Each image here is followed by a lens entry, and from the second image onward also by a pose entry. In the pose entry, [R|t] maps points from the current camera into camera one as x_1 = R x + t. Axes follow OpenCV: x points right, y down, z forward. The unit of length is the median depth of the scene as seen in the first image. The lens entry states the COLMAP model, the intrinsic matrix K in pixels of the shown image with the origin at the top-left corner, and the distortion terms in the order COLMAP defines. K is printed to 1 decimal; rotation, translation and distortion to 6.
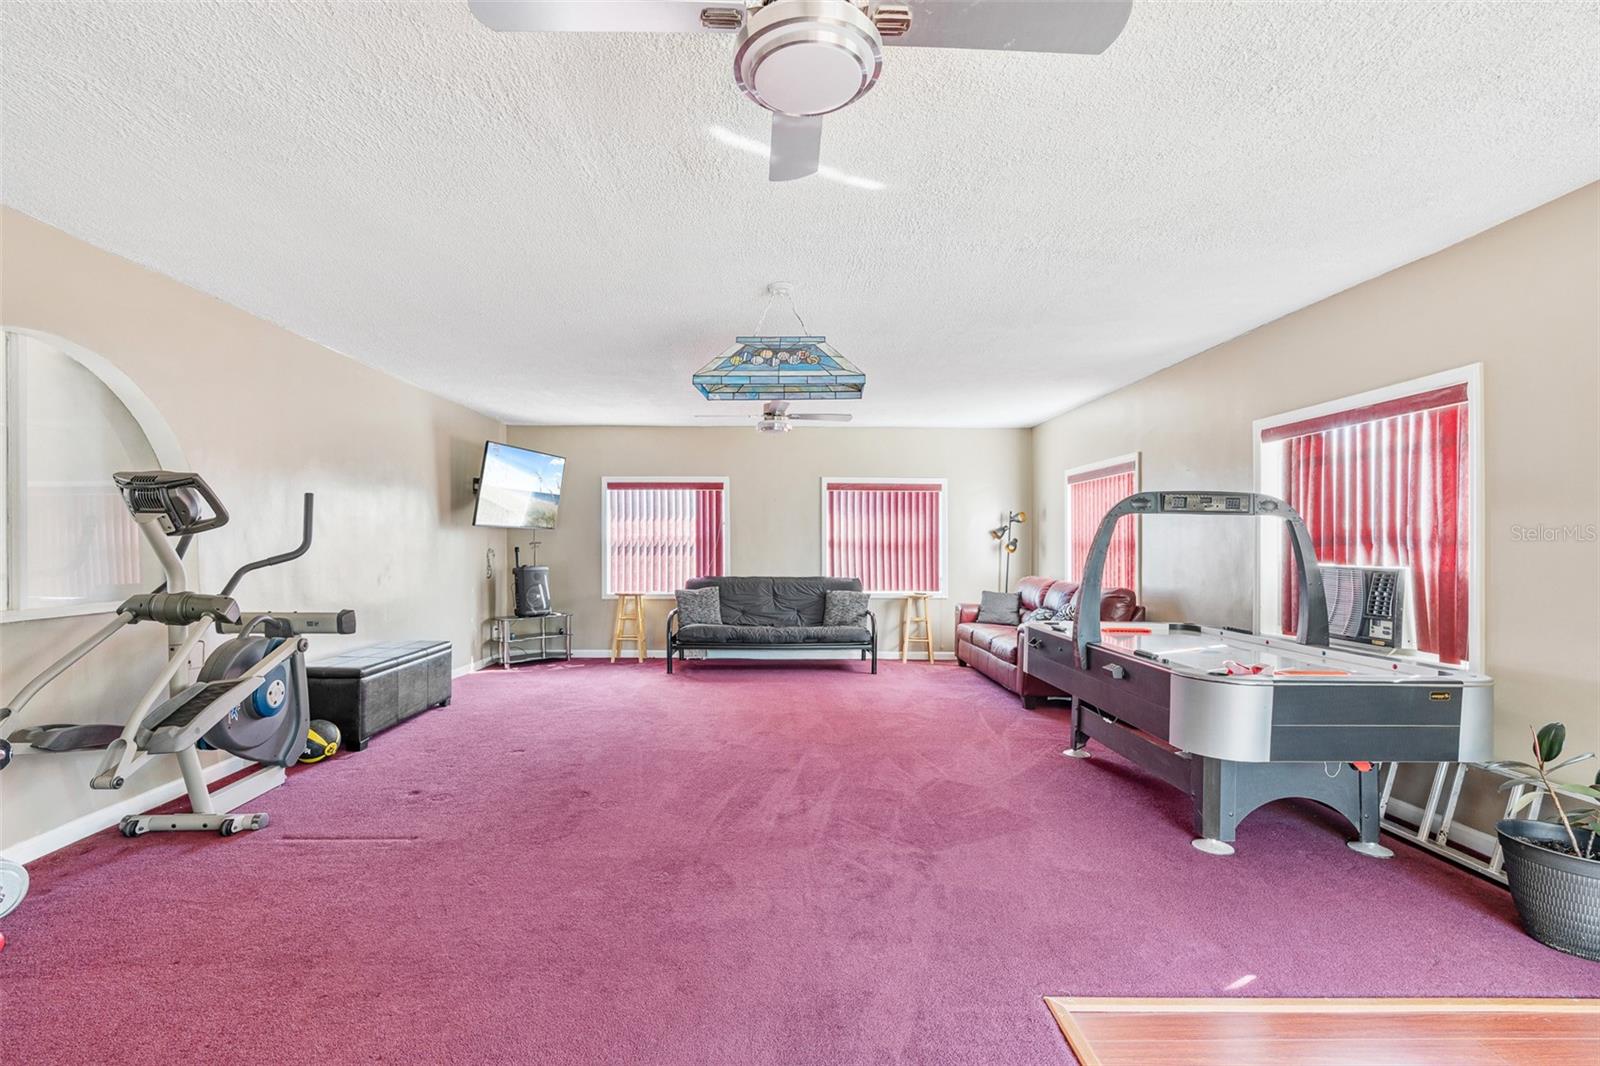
lens RADIAL K [[729.5, 0, 796.8], [0, 729.5, 546.1], [0, 0, 1]] dist [-0.004256, 0.000310]
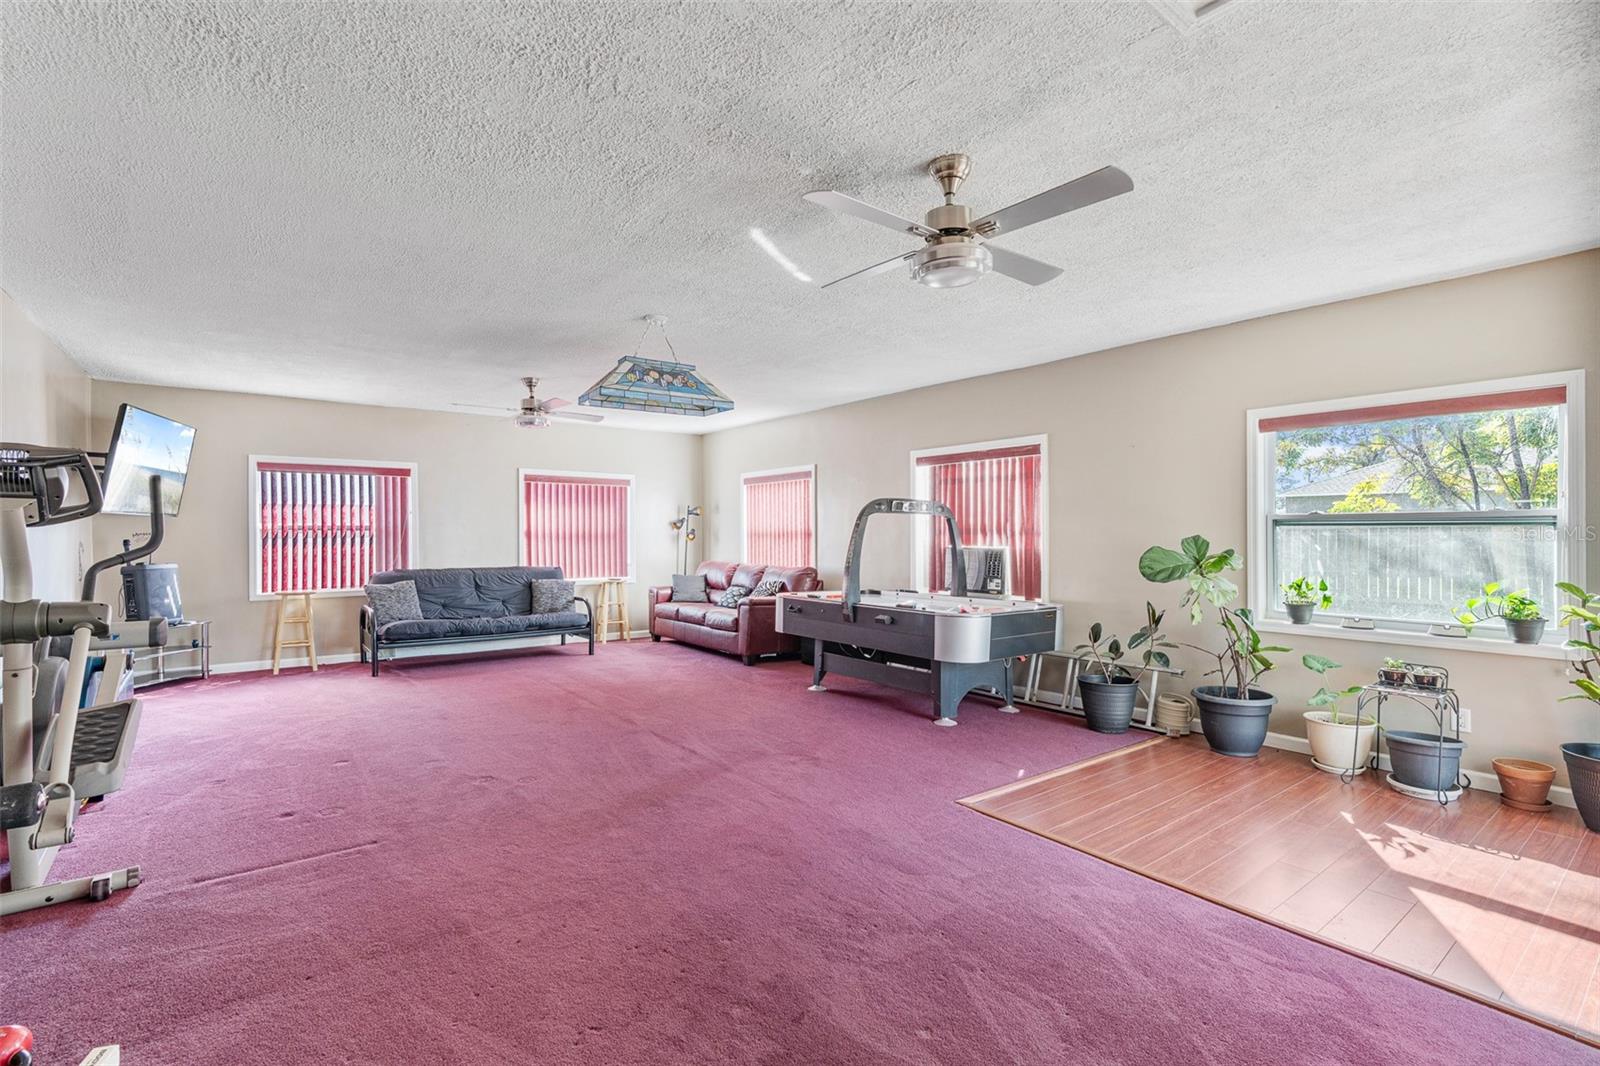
lens RADIAL K [[720.3, 0, 800.0], [0, 720.3, 533.0], [0, 0, 1]] dist [-0.001549, 0.000549]
pose [[0.810410, -0.002410, 0.585858, -0.415387], [0.004294, 0.999989, -0.001827, -0.002072], [-0.585848, 0.003996, 0.810411, -0.066879]]
